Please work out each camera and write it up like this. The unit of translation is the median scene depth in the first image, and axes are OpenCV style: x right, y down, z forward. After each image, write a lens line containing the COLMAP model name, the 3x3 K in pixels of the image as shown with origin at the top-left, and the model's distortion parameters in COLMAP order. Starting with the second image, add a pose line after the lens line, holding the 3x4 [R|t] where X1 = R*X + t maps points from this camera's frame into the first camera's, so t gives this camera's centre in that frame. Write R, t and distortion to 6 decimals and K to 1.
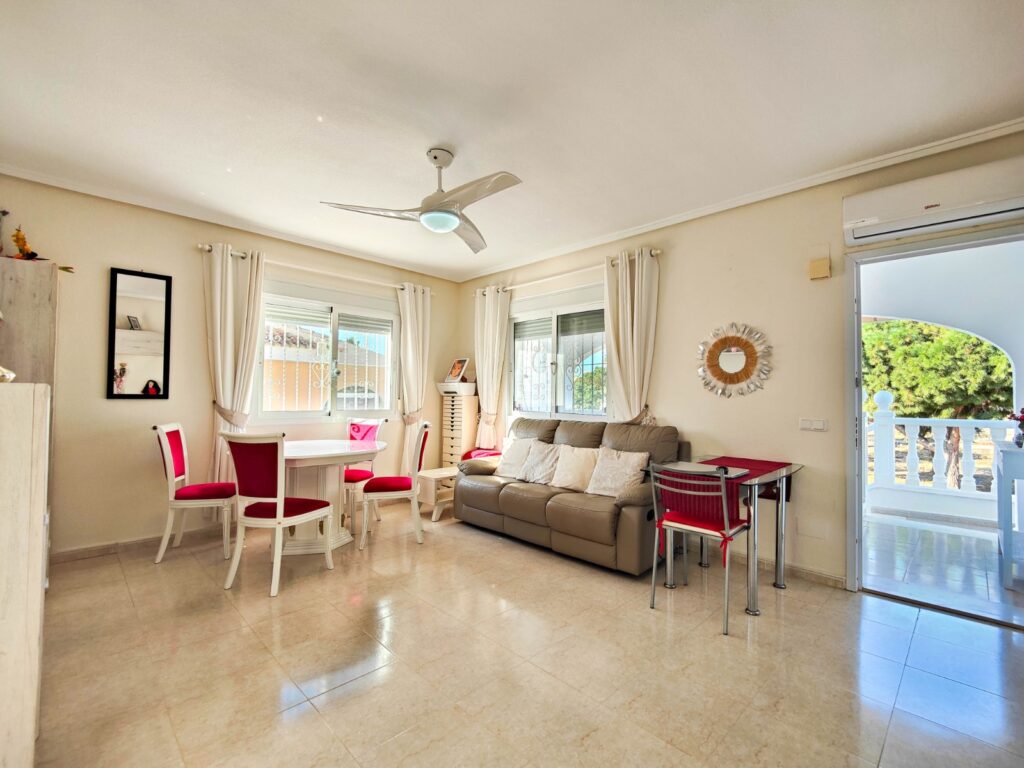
lens RADIAL K [[450.6, 0, 519.5], [0, 450.6, 387.7], [0, 0, 1]] dist [0.022655, -0.016573]
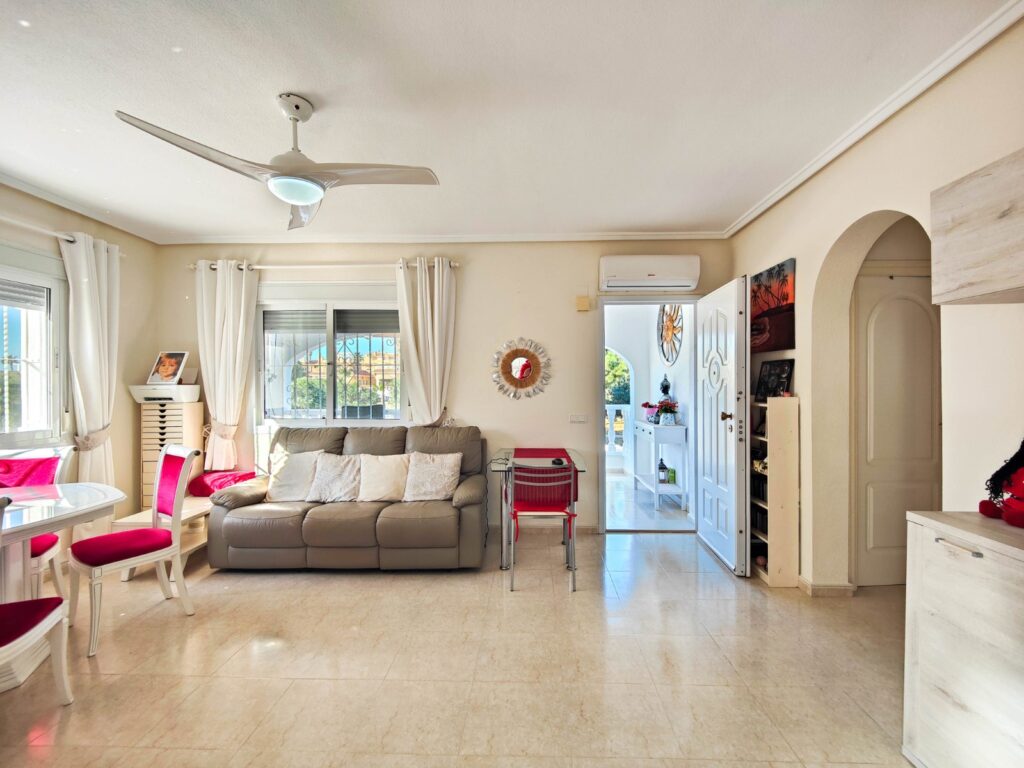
lens RADIAL K [[443.9, 0, 519.6], [0, 443.9, 387.6], [0, 0, 1]] dist [0.012237, -0.014764]
pose [[0.722122, -0.017931, 0.691533, -0.309406], [-0.001753, 0.999613, 0.027749, -0.037275], [-0.691763, -0.021250, 0.721812, 0.129282]]
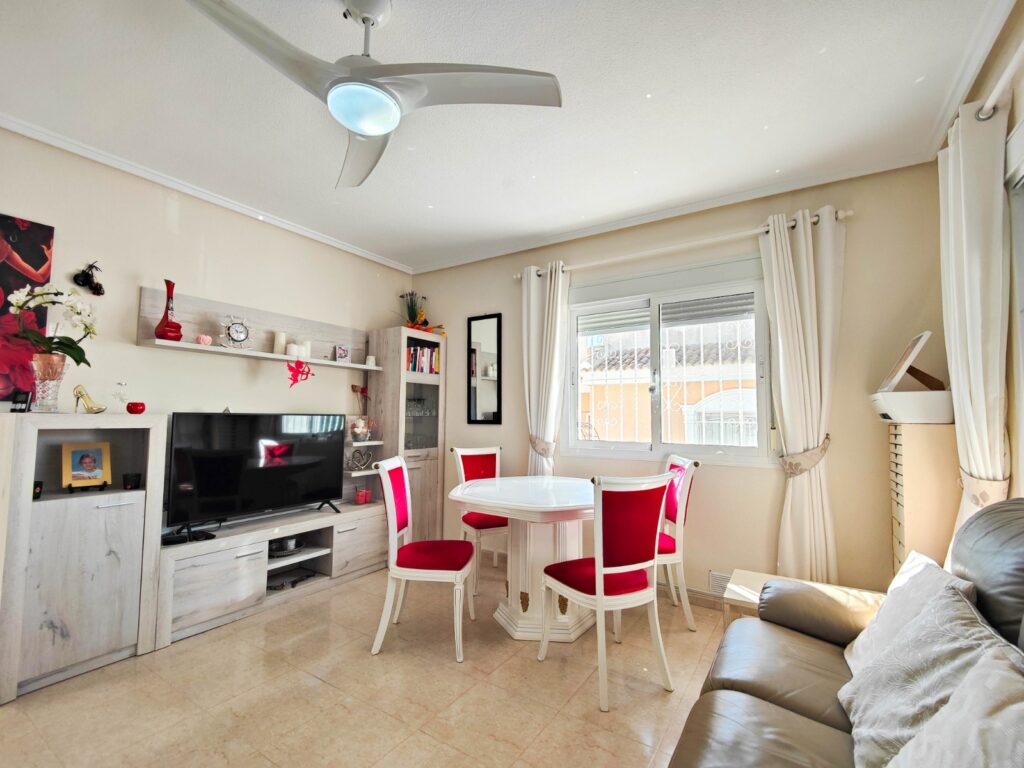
lens RADIAL K [[443.9, 0, 519.6], [0, 443.9, 387.6], [0, 0, 1]] dist [0.012237, -0.014764]
pose [[0.212040, -0.074175, -0.974442, 0.264736], [0.015382, 0.997245, -0.072564, 0.014321], [0.977140, 0.000398, 0.212597, 0.763737]]
